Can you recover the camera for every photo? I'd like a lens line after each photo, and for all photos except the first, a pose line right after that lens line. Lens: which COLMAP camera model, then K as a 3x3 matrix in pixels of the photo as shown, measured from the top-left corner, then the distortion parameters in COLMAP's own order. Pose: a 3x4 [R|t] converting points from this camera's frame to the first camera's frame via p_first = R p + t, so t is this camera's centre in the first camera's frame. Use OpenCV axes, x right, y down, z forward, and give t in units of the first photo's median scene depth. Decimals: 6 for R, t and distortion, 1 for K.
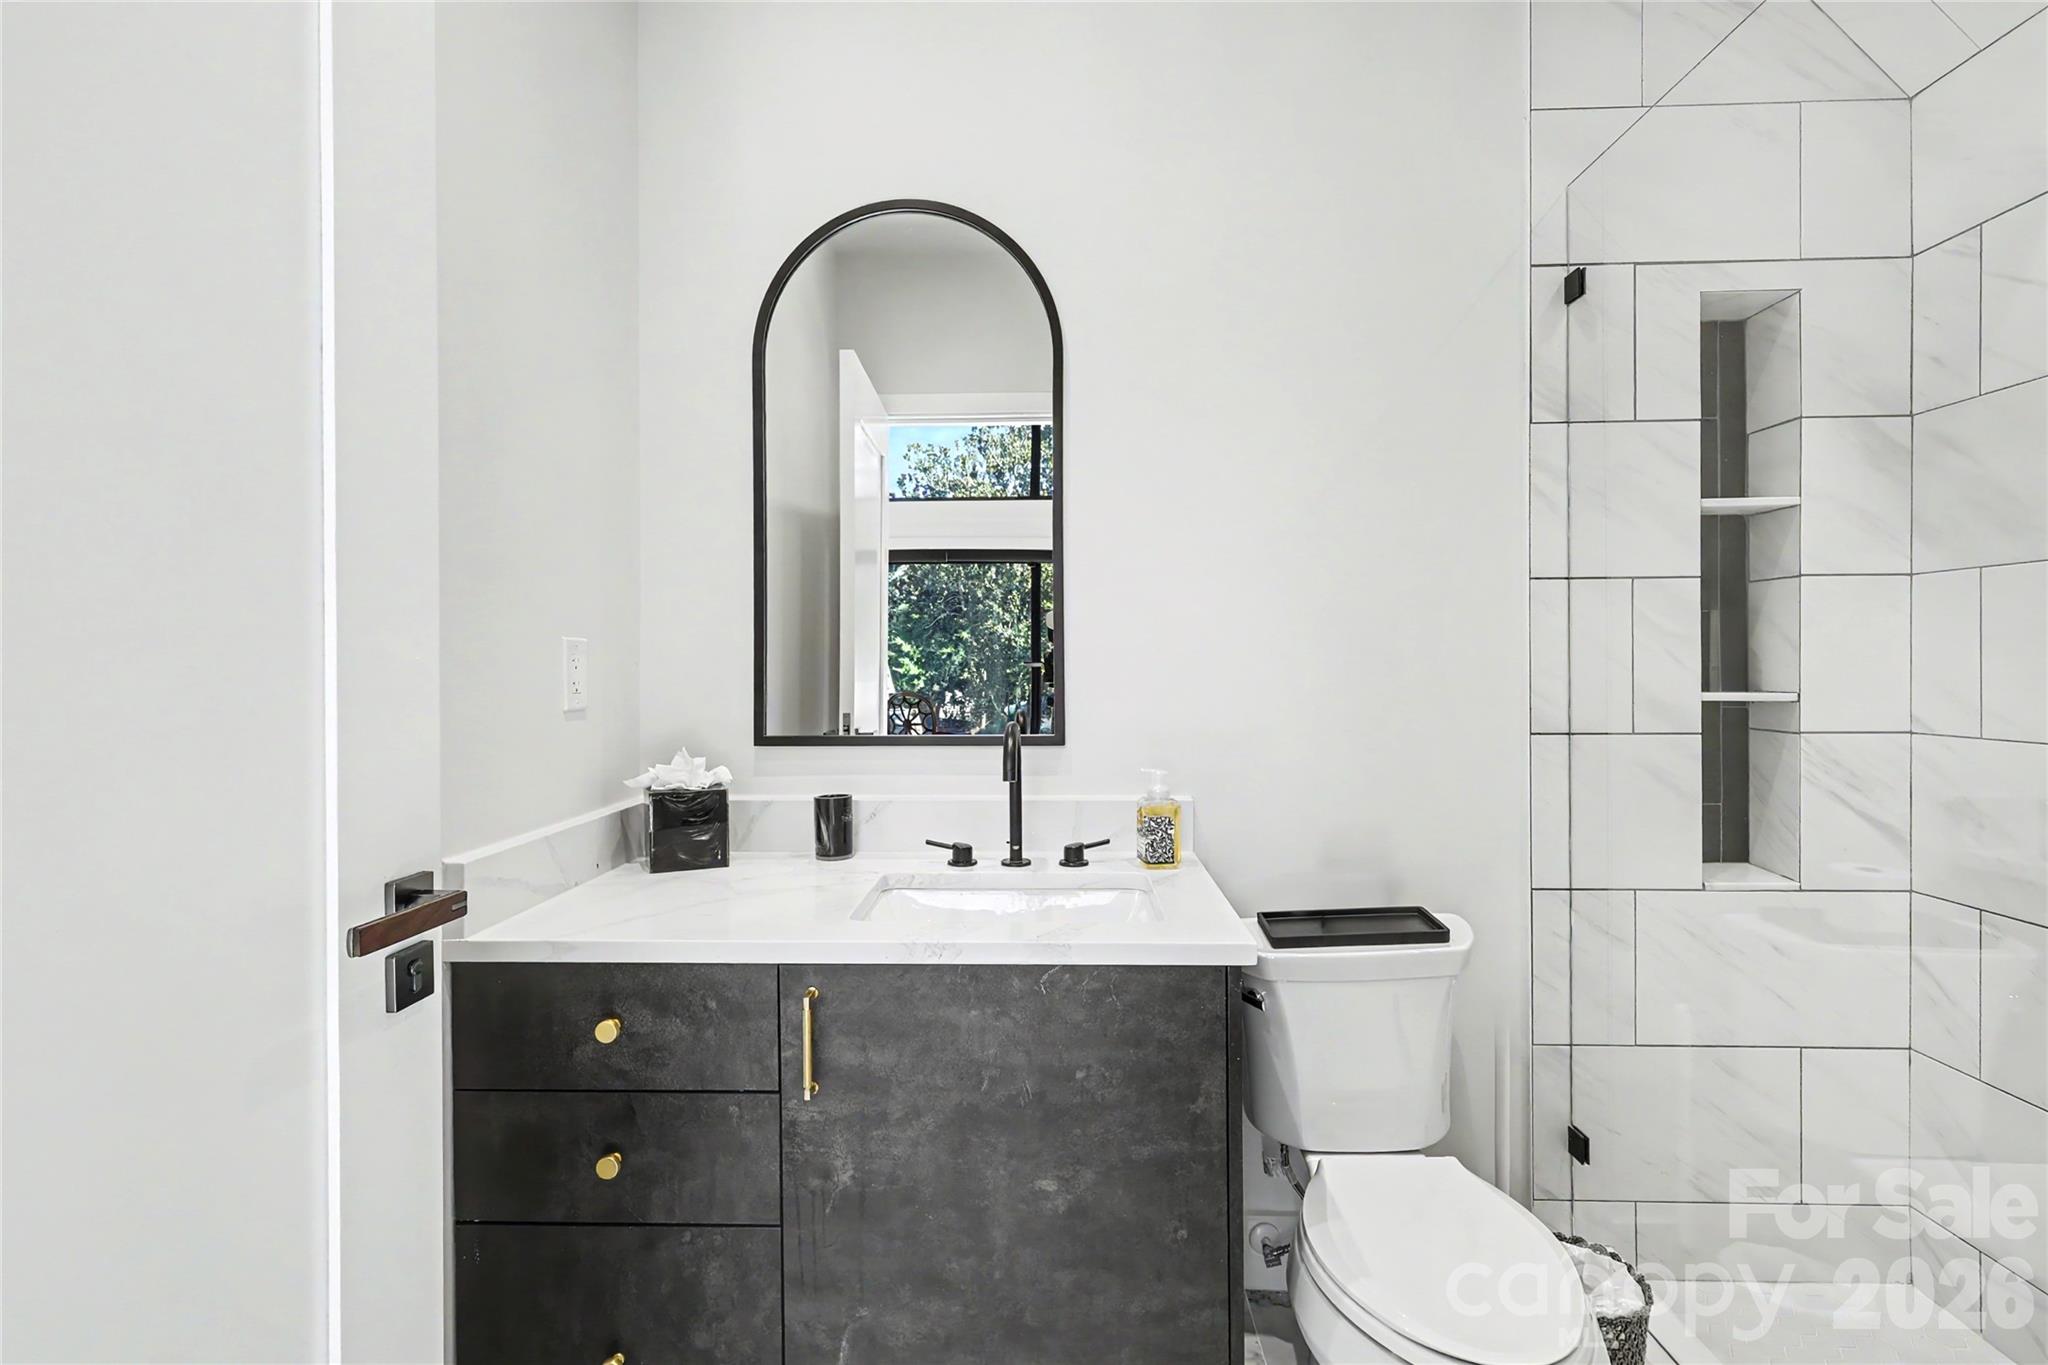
lens RADIAL K [[986.2, 0, 1035.1], [0, 986.2, 680.2], [0, 0, 1]] dist [0.002837, 0.000768]
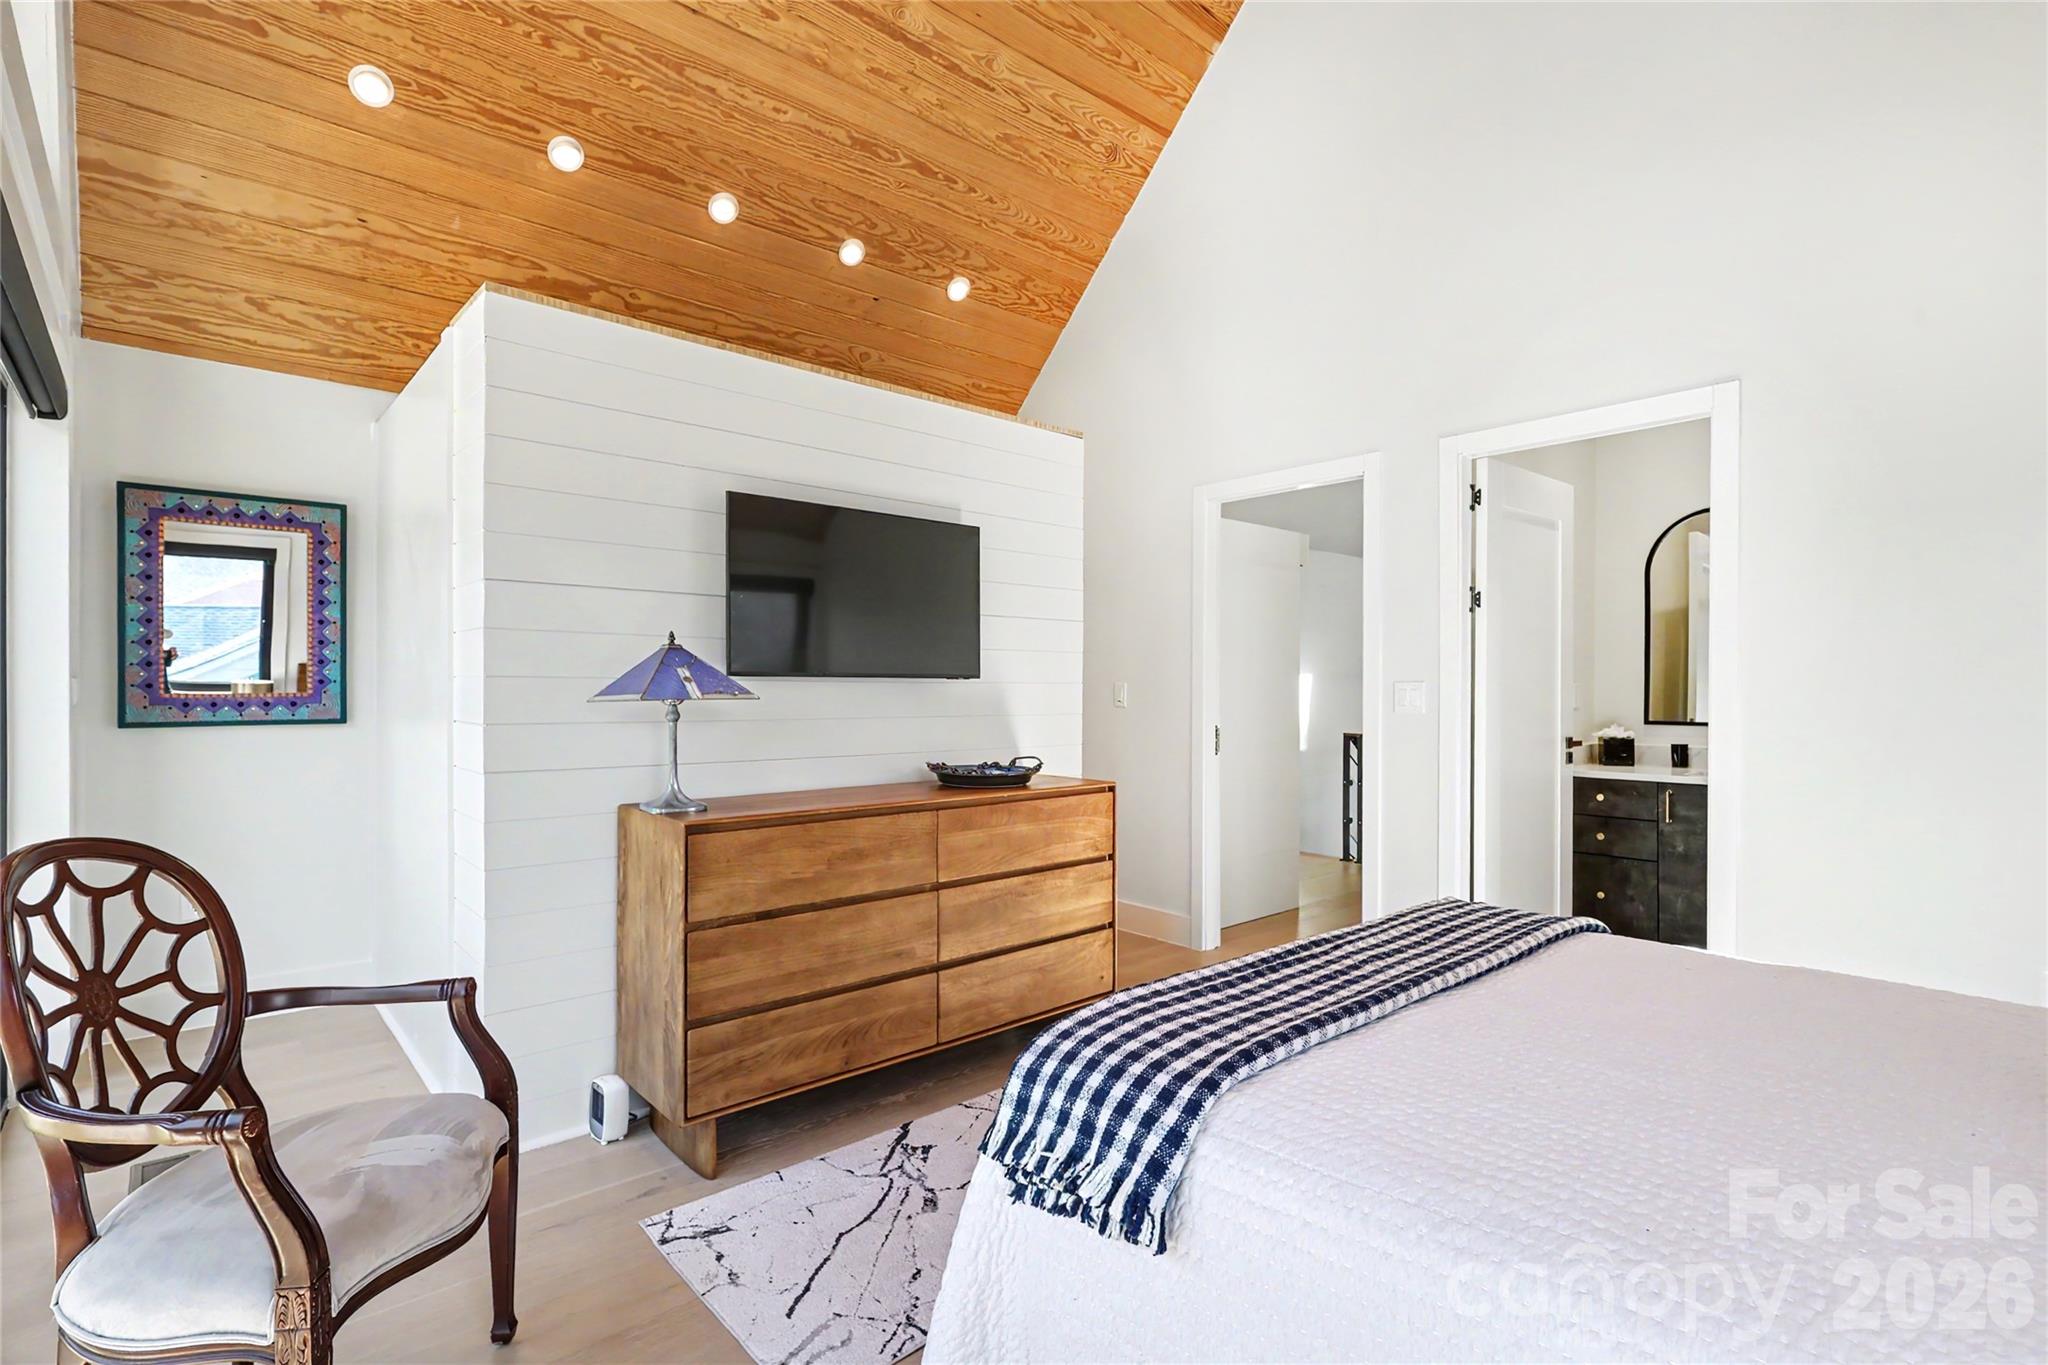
lens RADIAL K [[986.2, 0, 1018.9], [0, 986.2, 697.2], [0, 0, 1]] dist [0.002837, 0.000768]
pose [[0.692656, 0.007019, -0.721234, 0.480343], [-0.016450, 0.999846, -0.006068, 0.042566], [0.721081, 0.016068, 0.692664, -2.126248]]
